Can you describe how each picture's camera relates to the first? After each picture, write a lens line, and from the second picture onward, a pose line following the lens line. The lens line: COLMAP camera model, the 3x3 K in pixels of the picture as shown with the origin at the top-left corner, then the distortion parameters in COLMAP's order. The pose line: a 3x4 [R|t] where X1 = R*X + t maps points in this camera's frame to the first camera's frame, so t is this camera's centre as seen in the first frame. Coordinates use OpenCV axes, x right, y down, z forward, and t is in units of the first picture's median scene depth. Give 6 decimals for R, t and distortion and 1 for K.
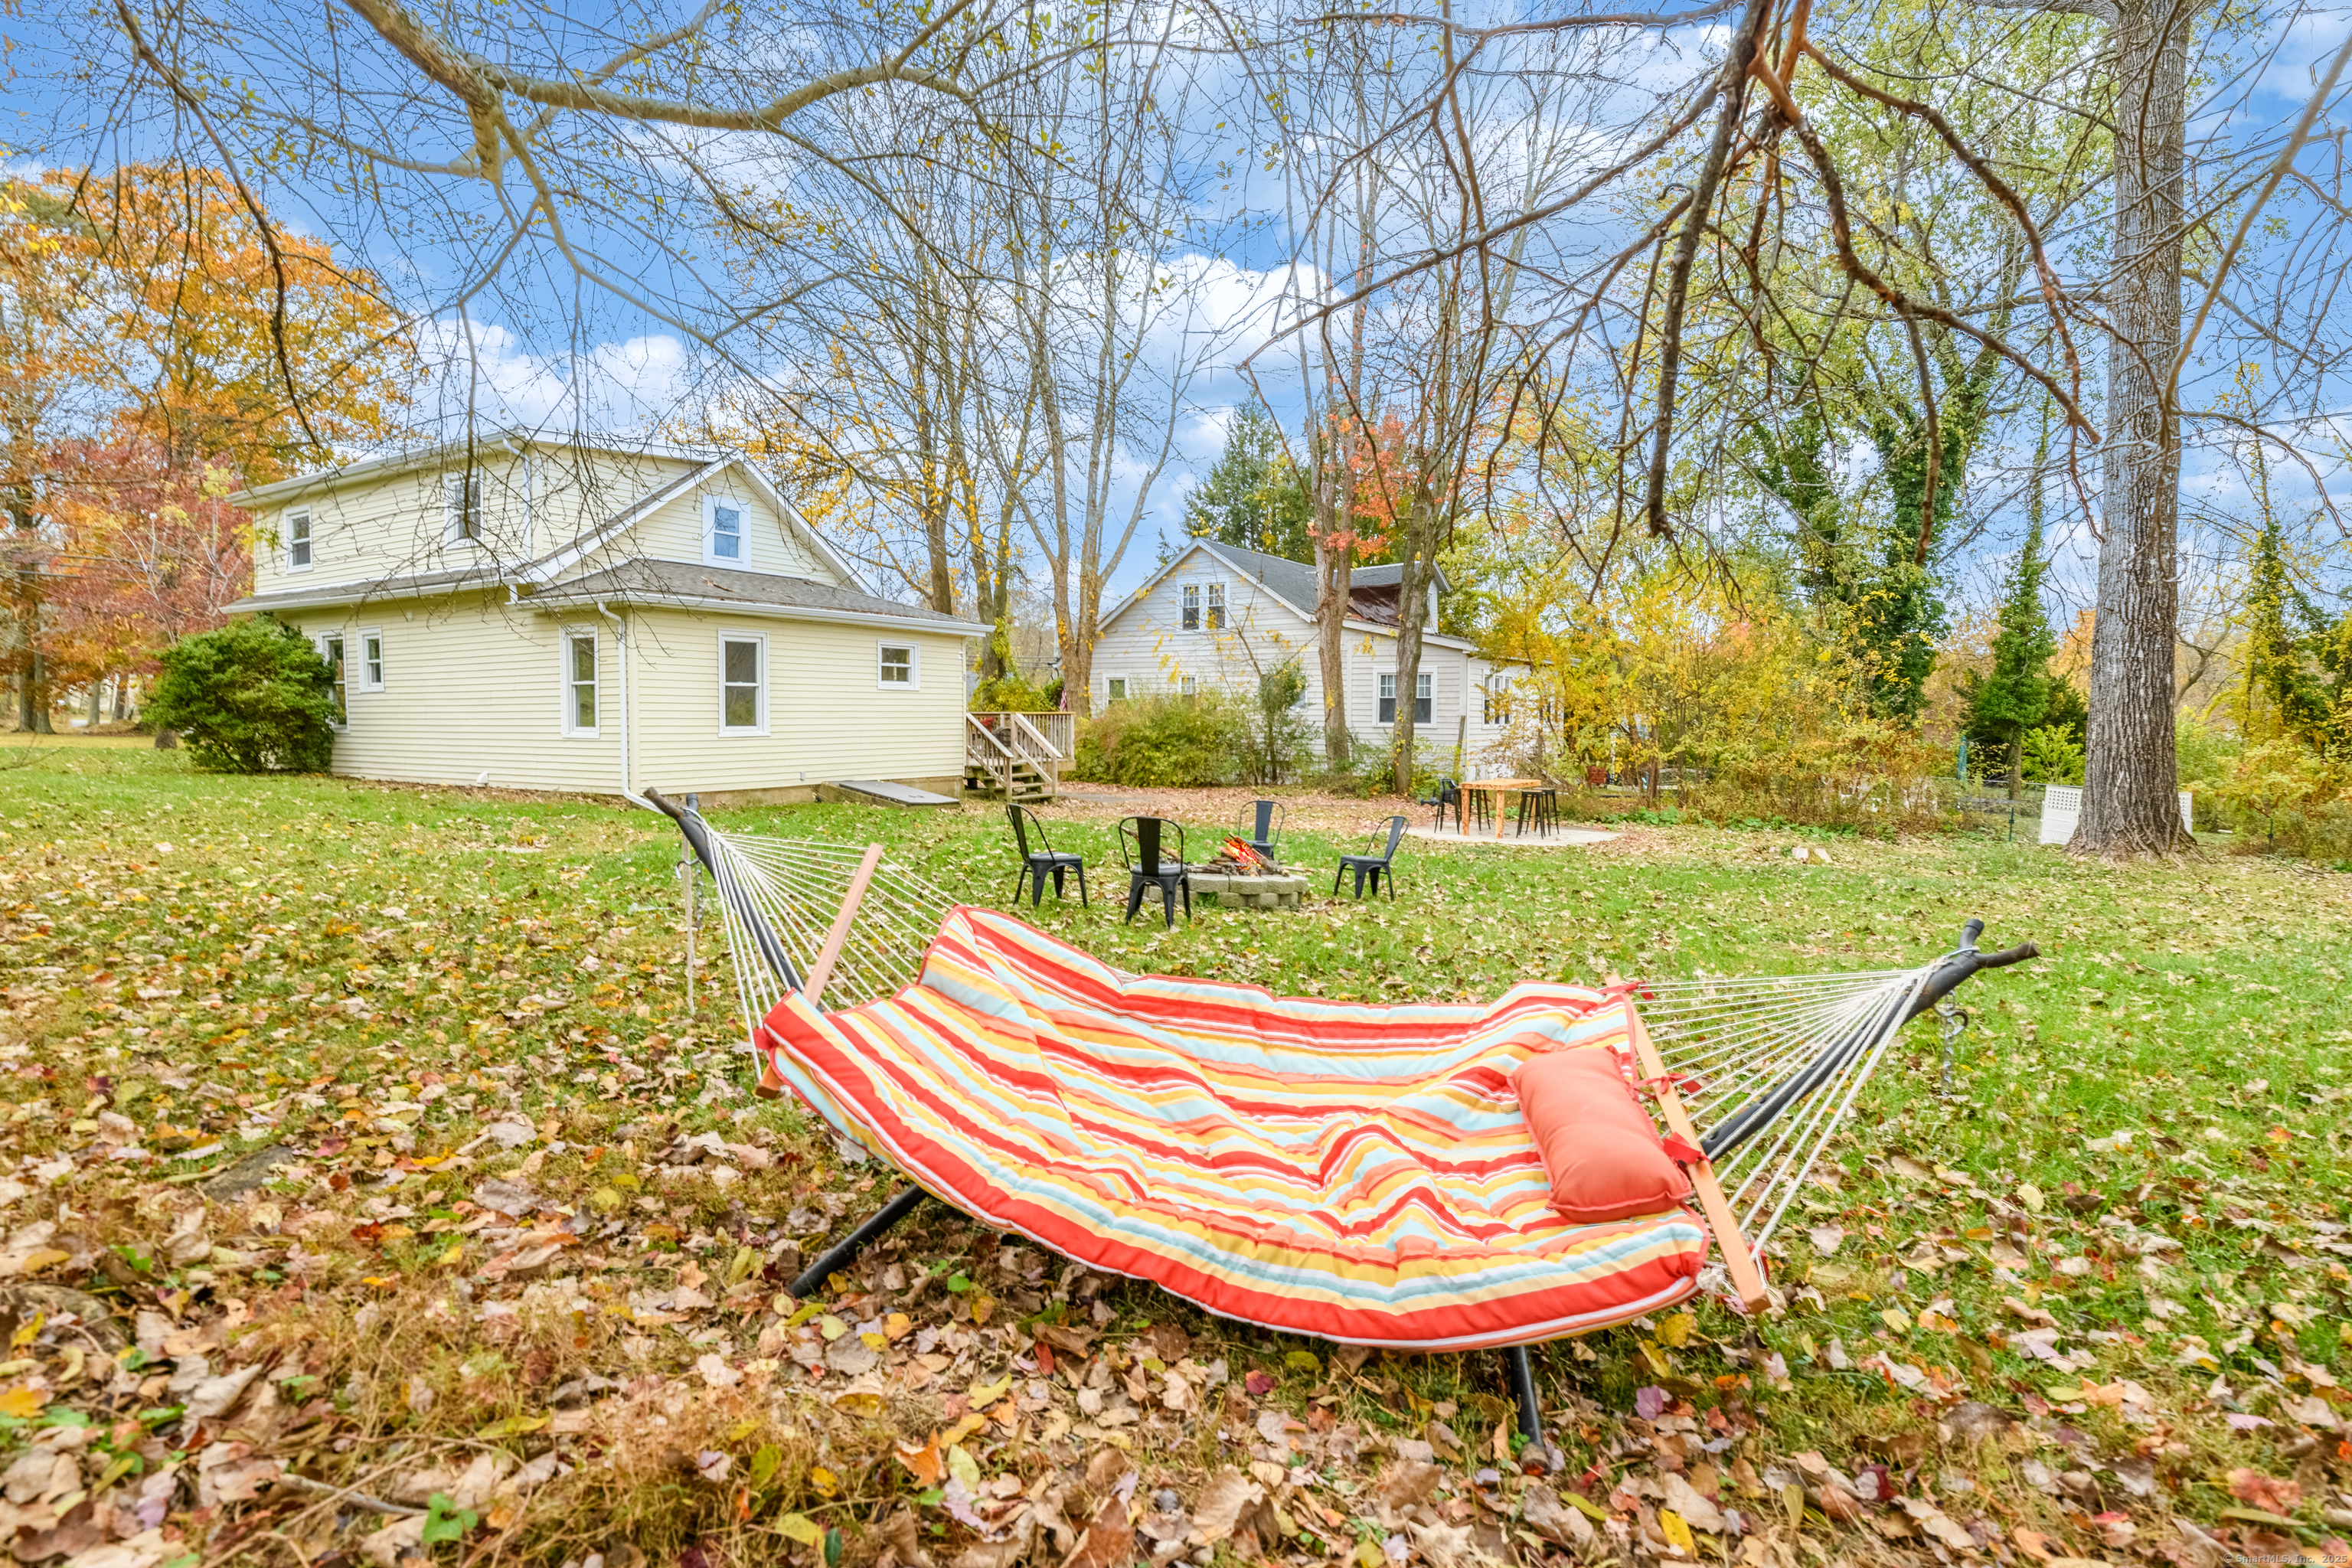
lens RADIAL K [[1157.8, 0, 1199.5], [0, 1157.8, 763.7], [0, 0, 1]] dist [-0.018203, -0.000898]
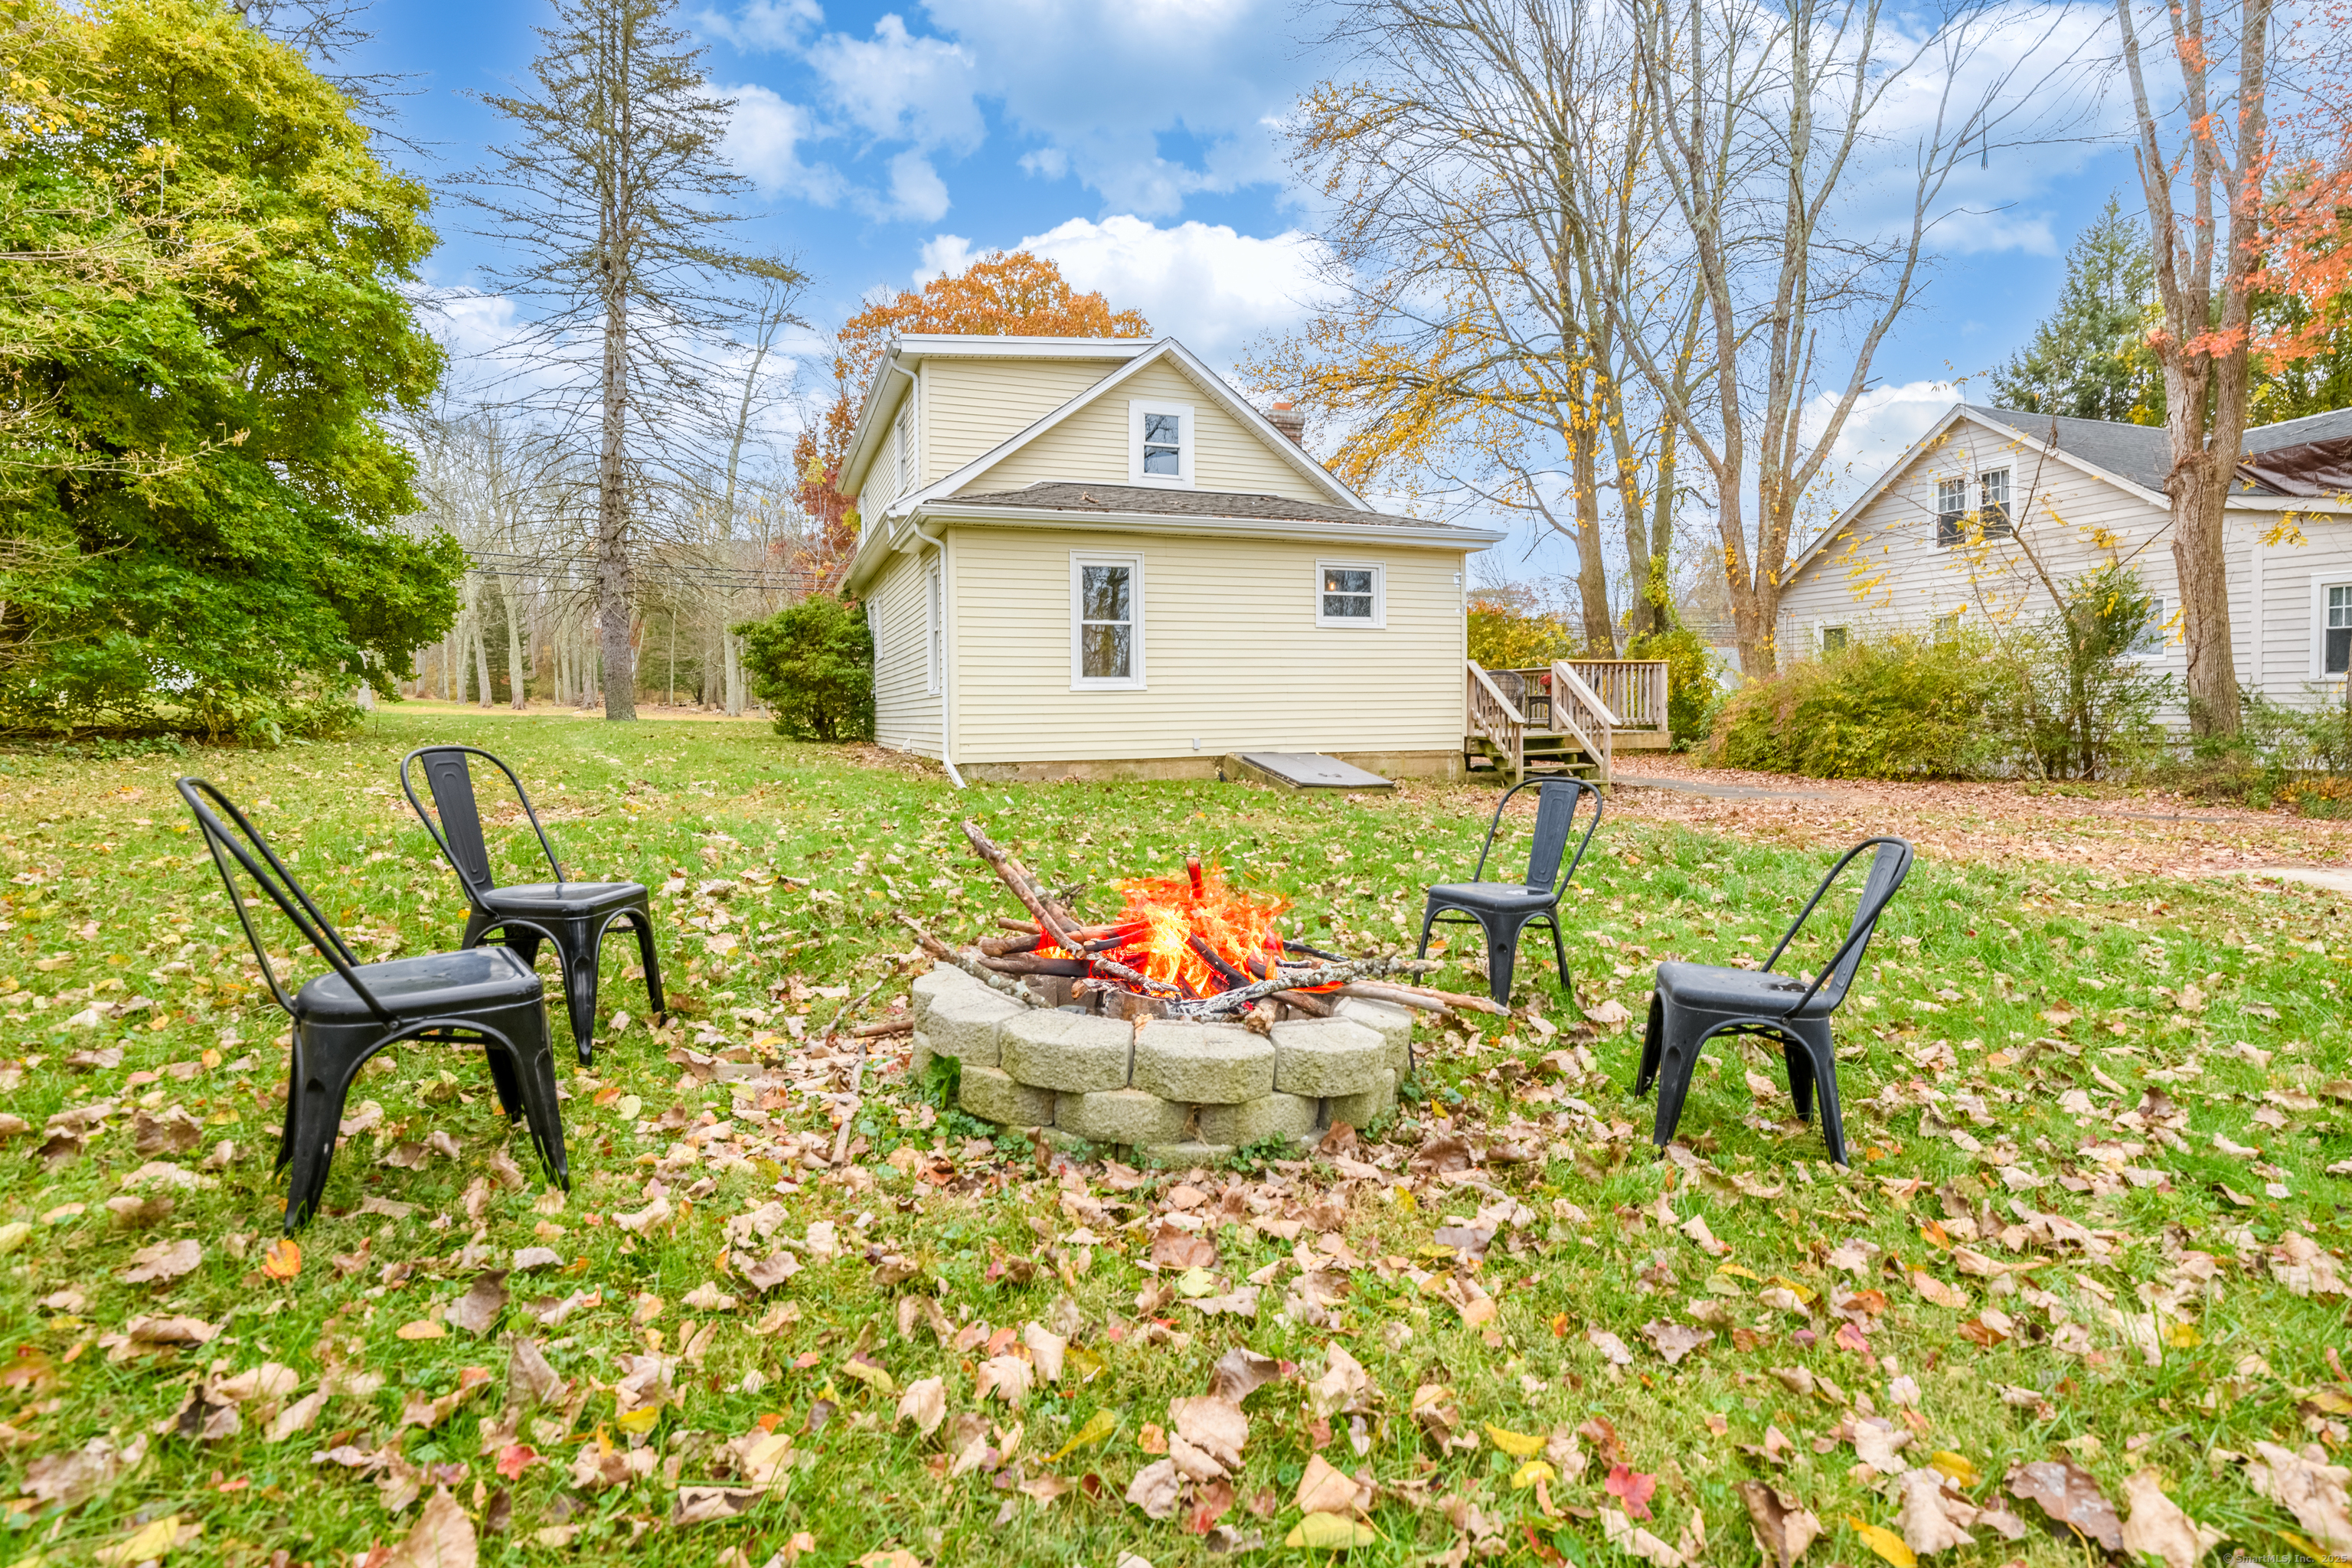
lens RADIAL K [[1157.8, 0, 1199.5], [0, 1157.8, 763.7], [0, 0, 1]] dist [-0.018203, -0.000898]
pose [[0.785932, 0.015530, -0.618117, 0.099113], [-0.011669, 0.999879, 0.010284, 0.012559], [0.618202, -0.000870, 0.786019, 0.333132]]
